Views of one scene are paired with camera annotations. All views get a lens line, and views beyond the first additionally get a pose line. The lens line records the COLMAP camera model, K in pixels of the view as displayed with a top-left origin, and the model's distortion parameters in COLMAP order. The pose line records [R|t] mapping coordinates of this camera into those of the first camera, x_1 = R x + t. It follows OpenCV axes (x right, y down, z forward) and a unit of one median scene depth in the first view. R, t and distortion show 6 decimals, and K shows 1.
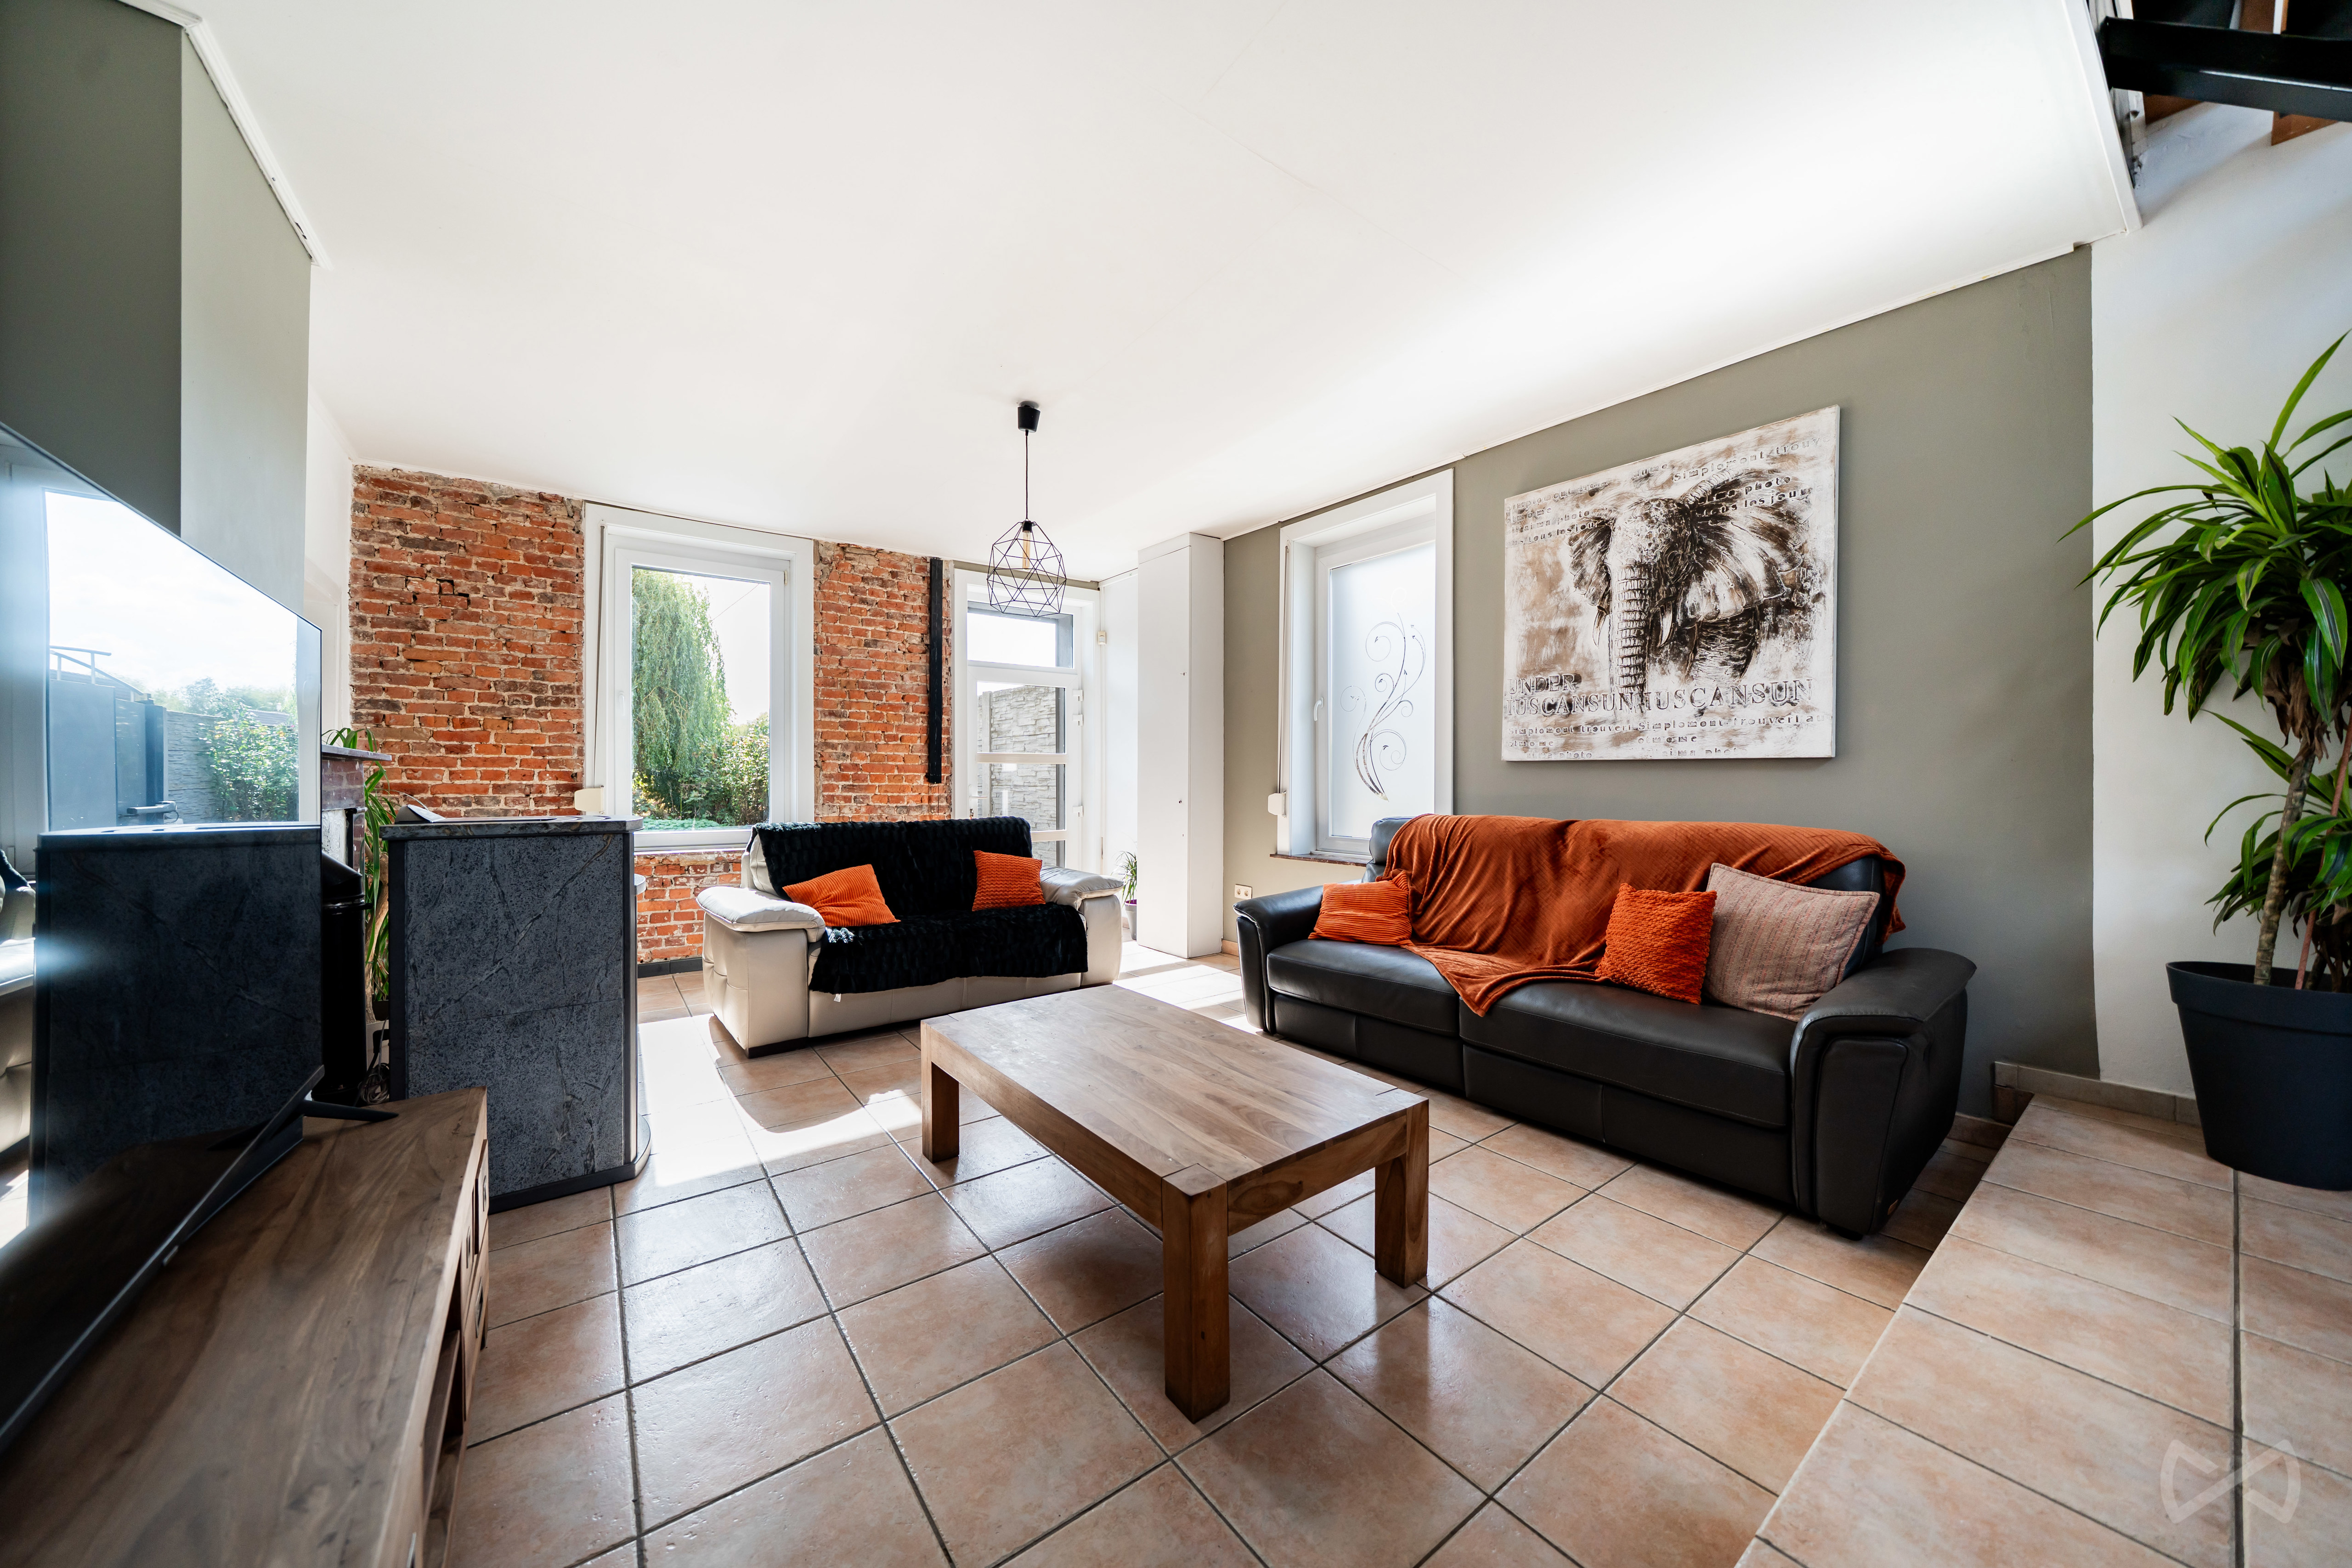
lens RADIAL K [[795.0, 0, 1172.4], [0, 795.0, 779.0], [0, 0, 1]] dist [-0.006791, -0.000016]
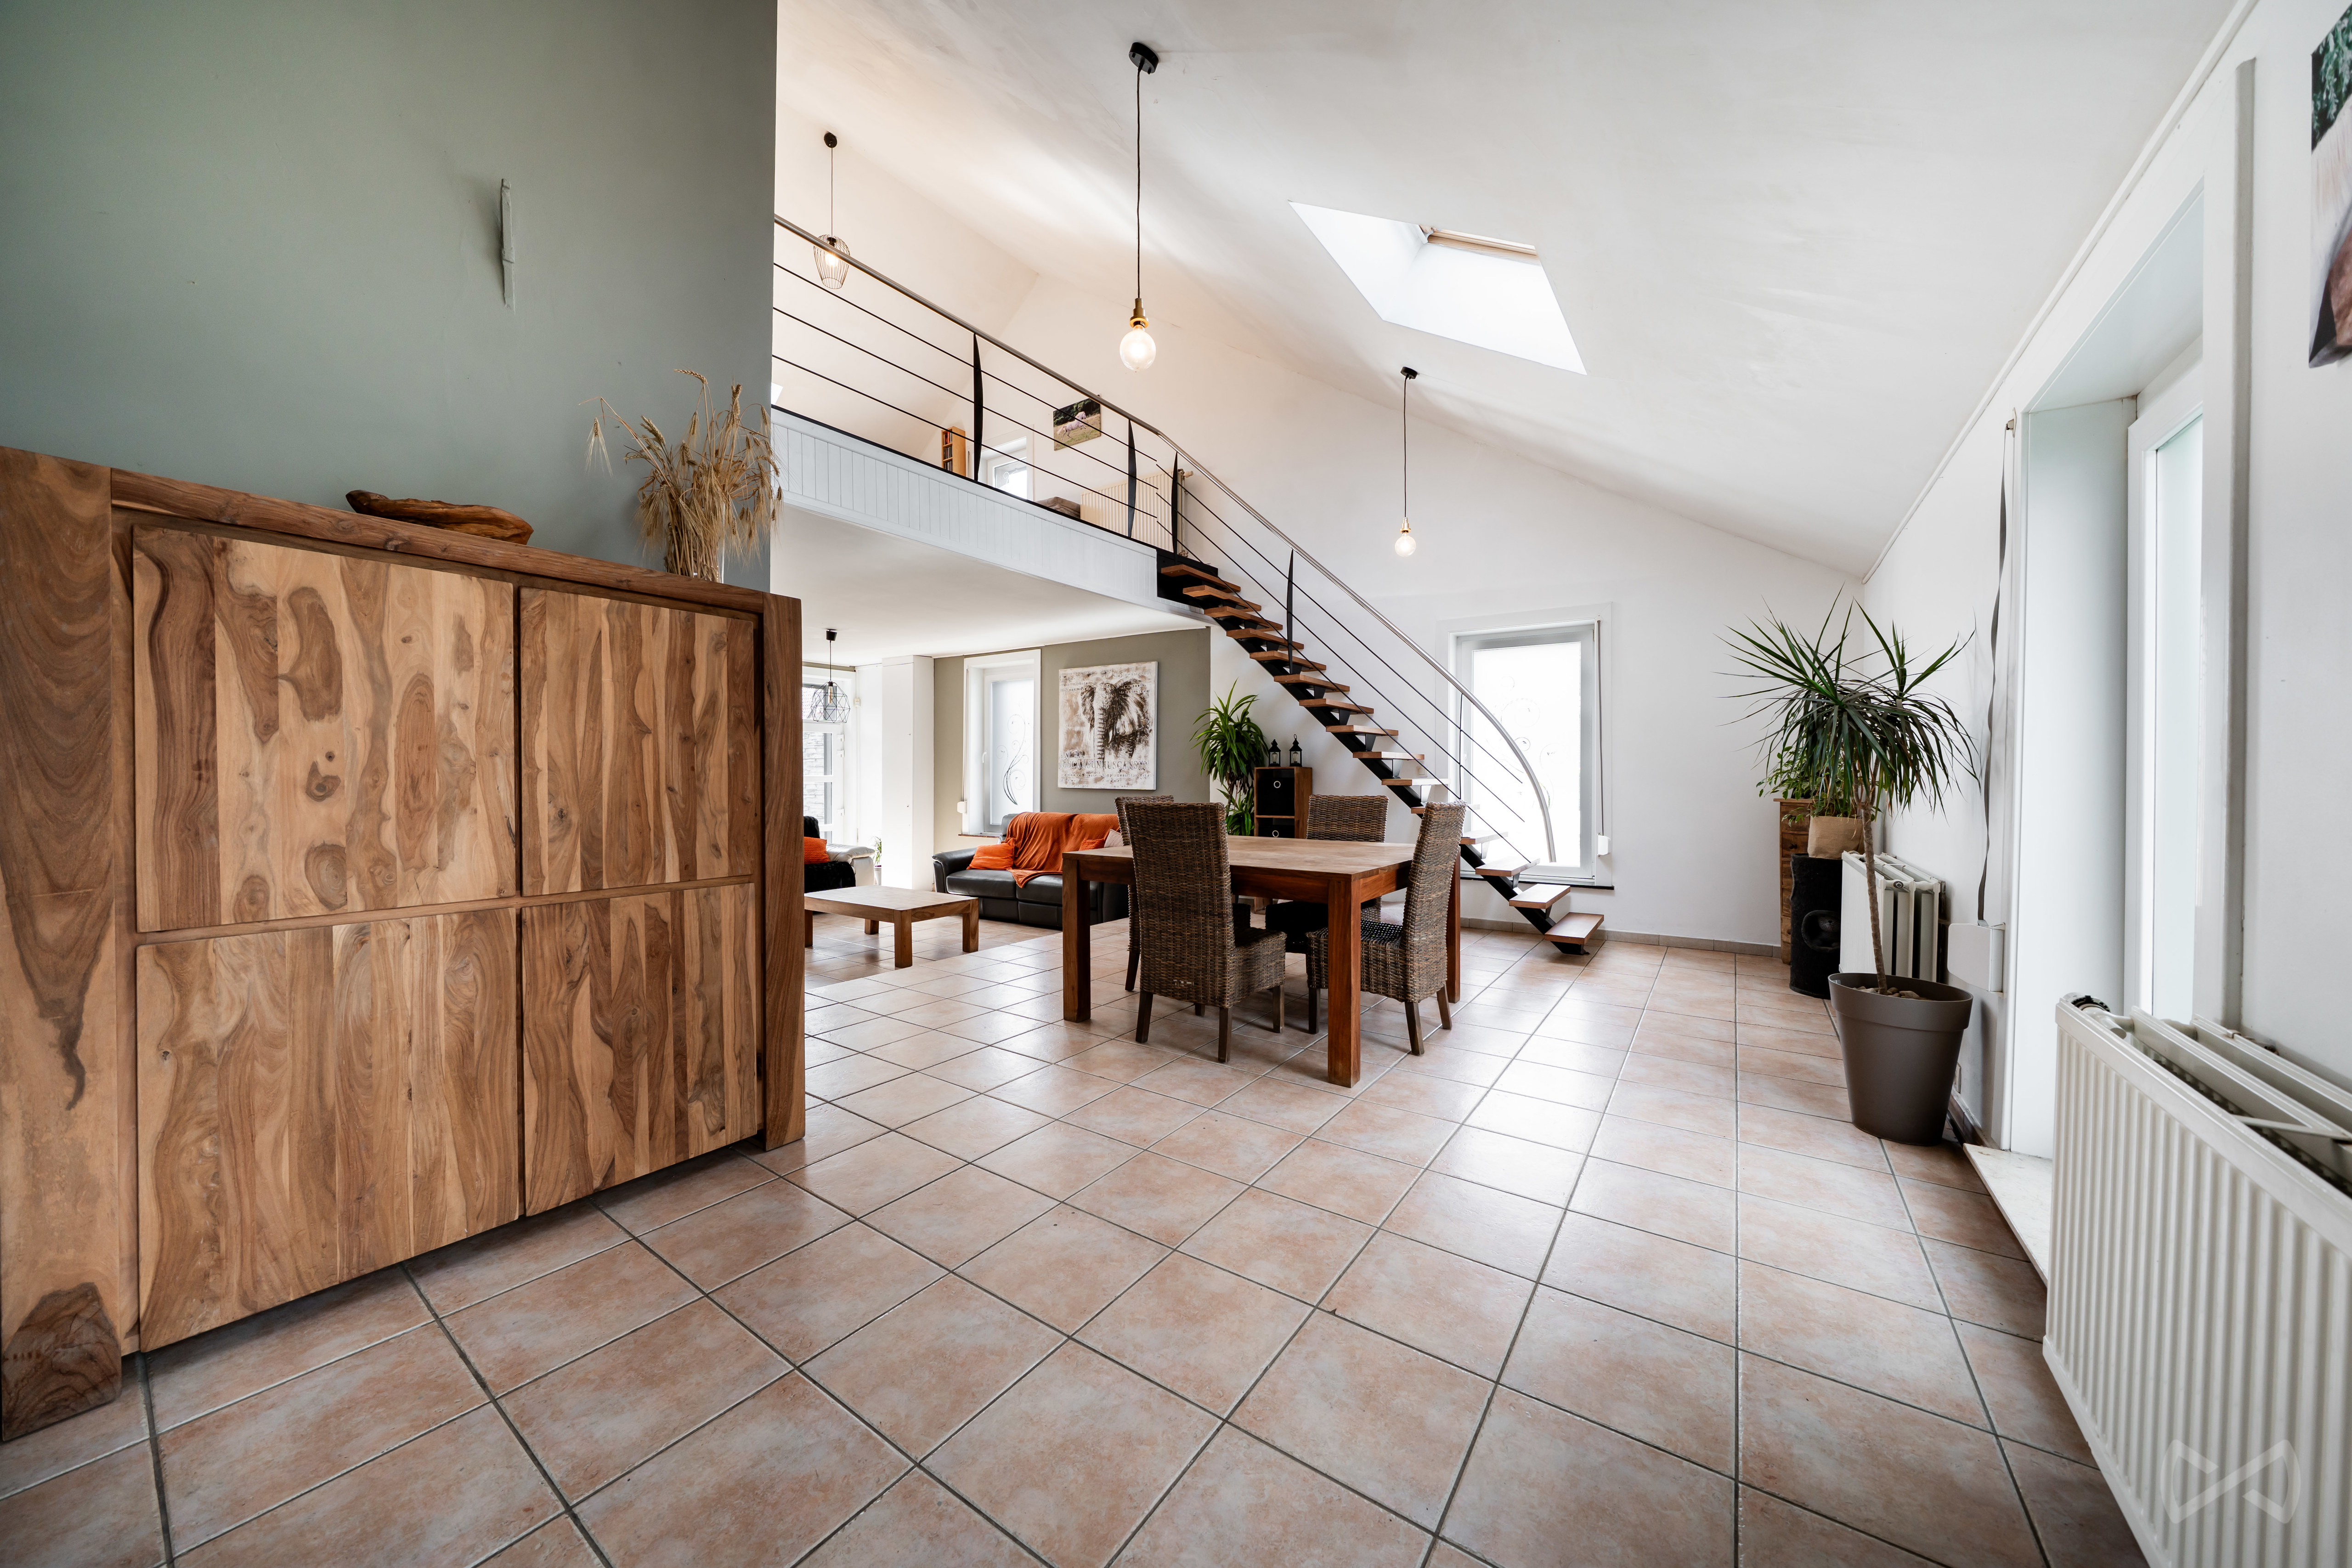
lens RADIAL K [[795.0, 0, 1172.4], [0, 795.0, 779.0], [0, 0, 1]] dist [-0.006791, -0.000016]
pose [[0.951068, 0.000103, 0.308982, 0.036530], [-0.001725, 0.999986, 0.004976, -0.063591], [-0.308977, -0.005265, 0.951055, -1.323175]]
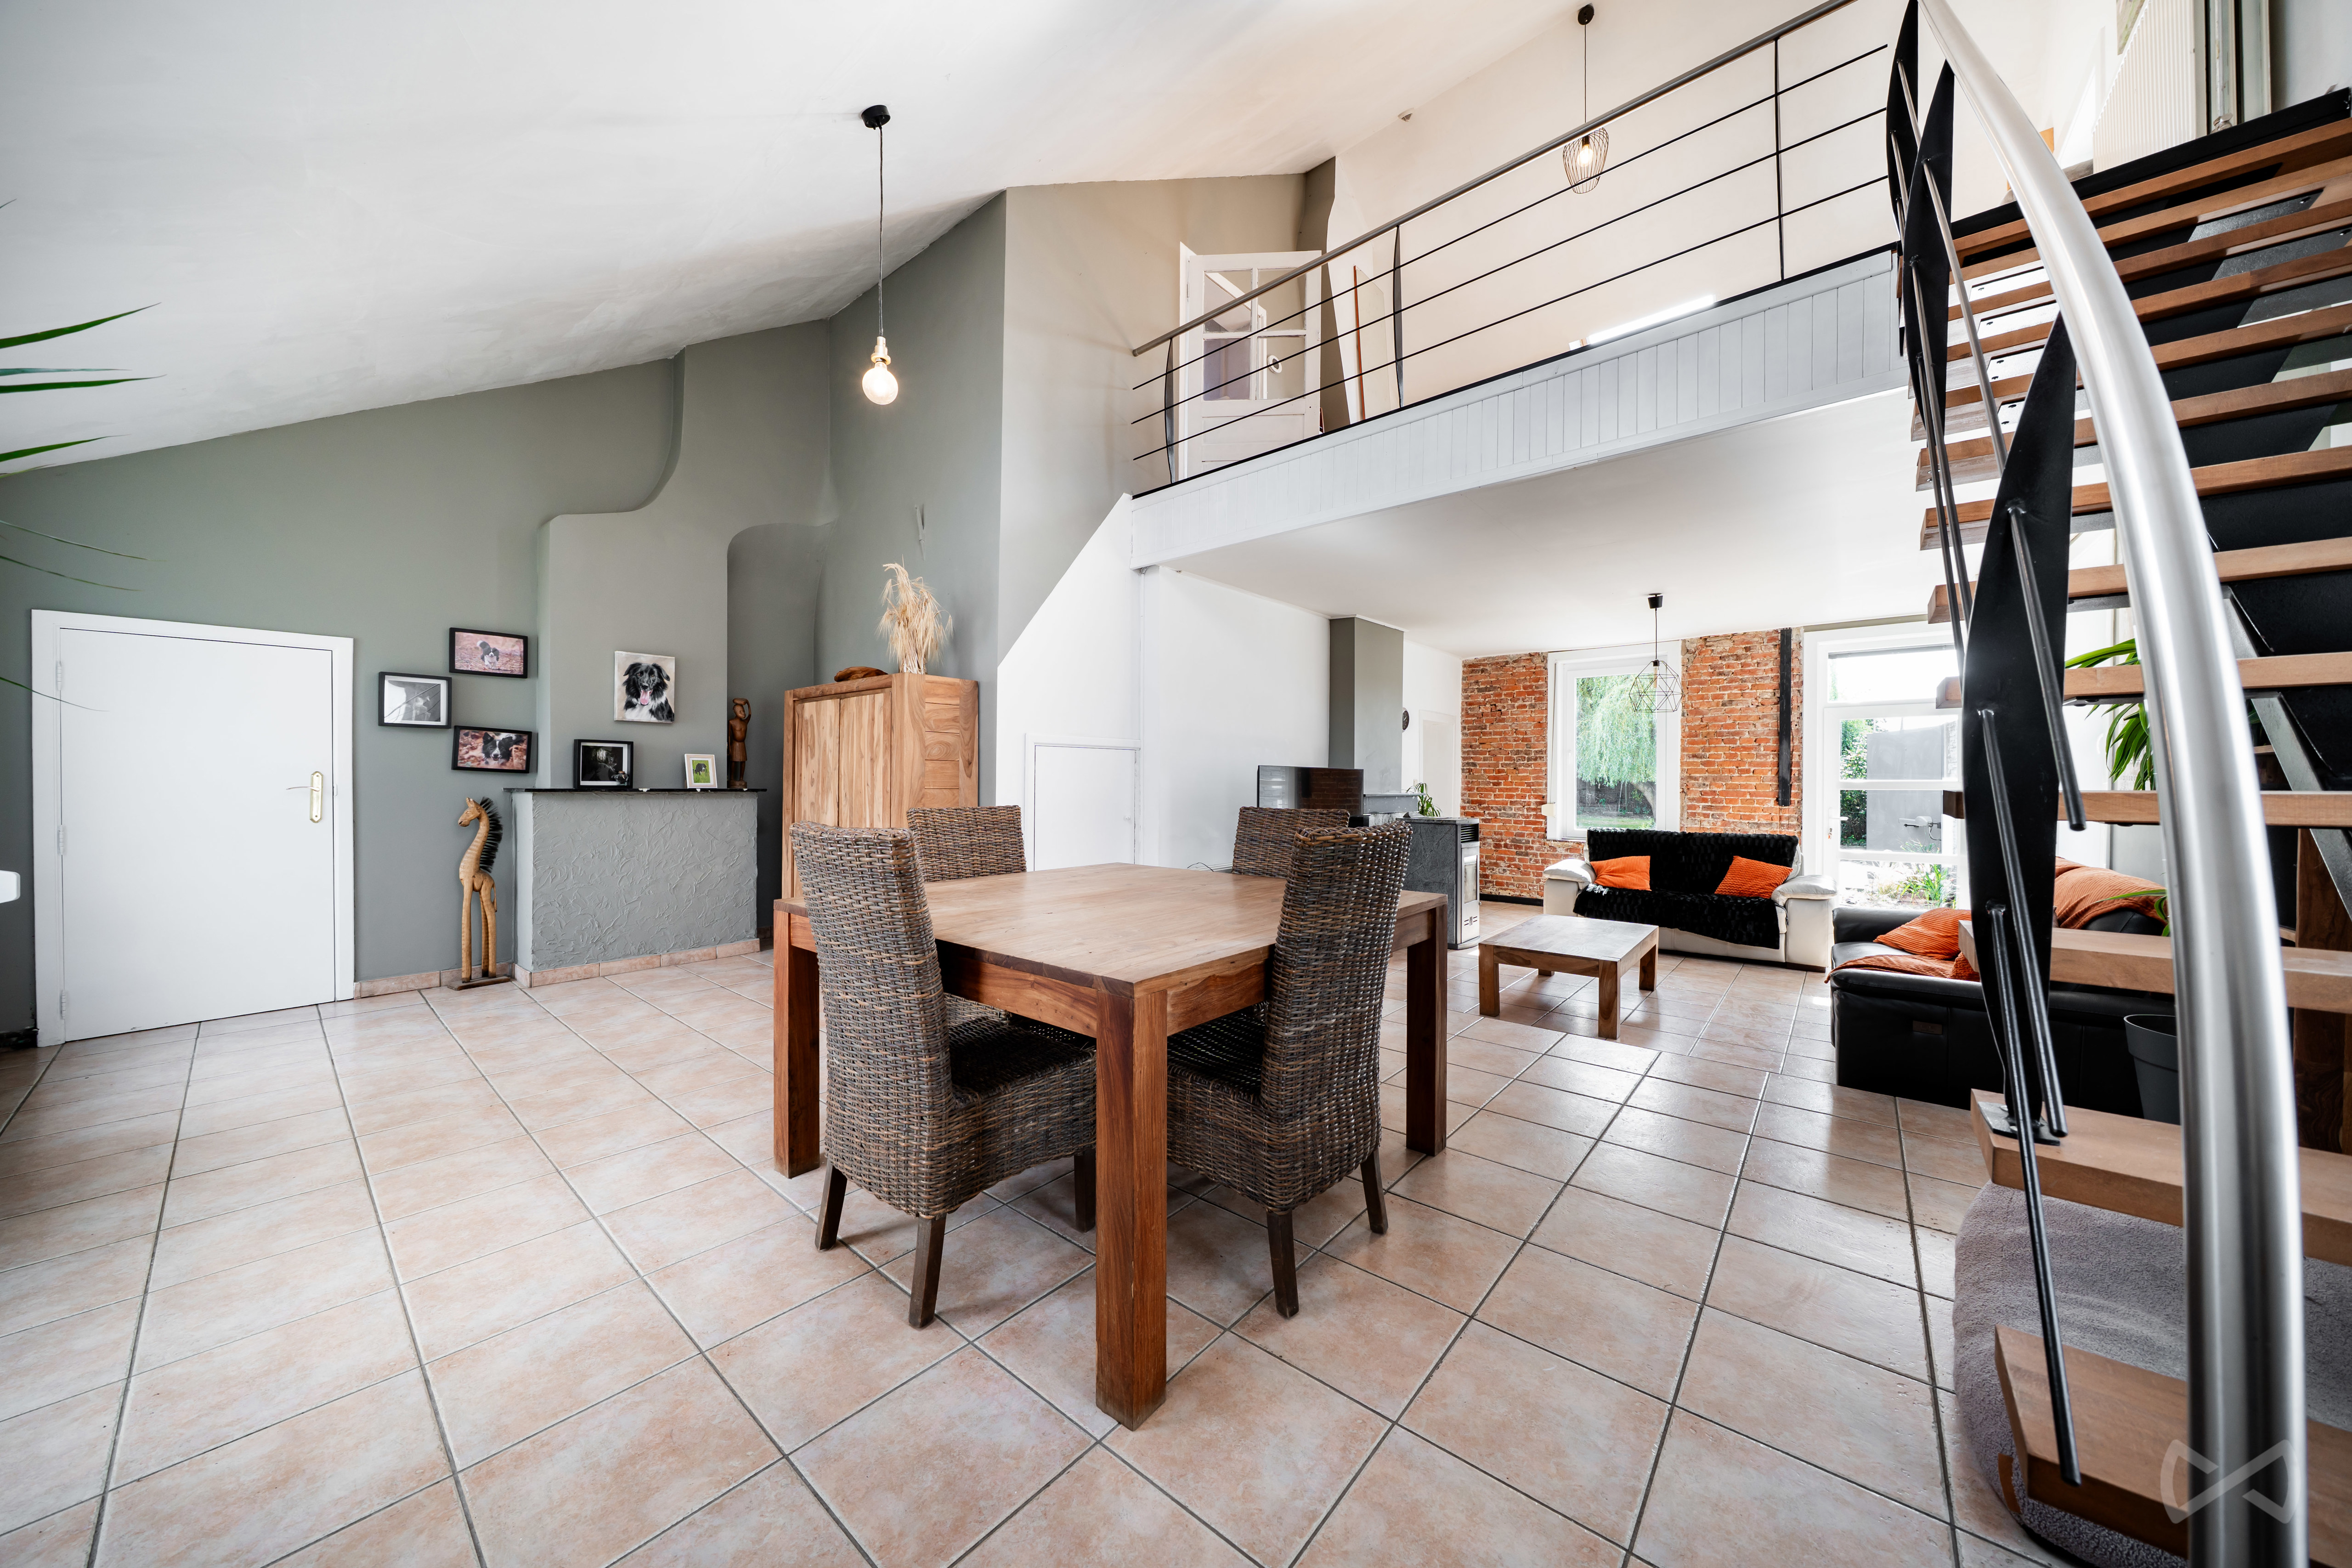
lens RADIAL K [[795.5, 0, 1170.1], [0, 795.5, 782.7], [0, 0, 1]] dist [-0.005882, -0.000218]
pose [[0.218715, 0.004619, -0.975778, 1.215432], [-0.001647, 0.999989, 0.004364, -0.059818], [0.975787, 0.000653, 0.218721, -0.395715]]
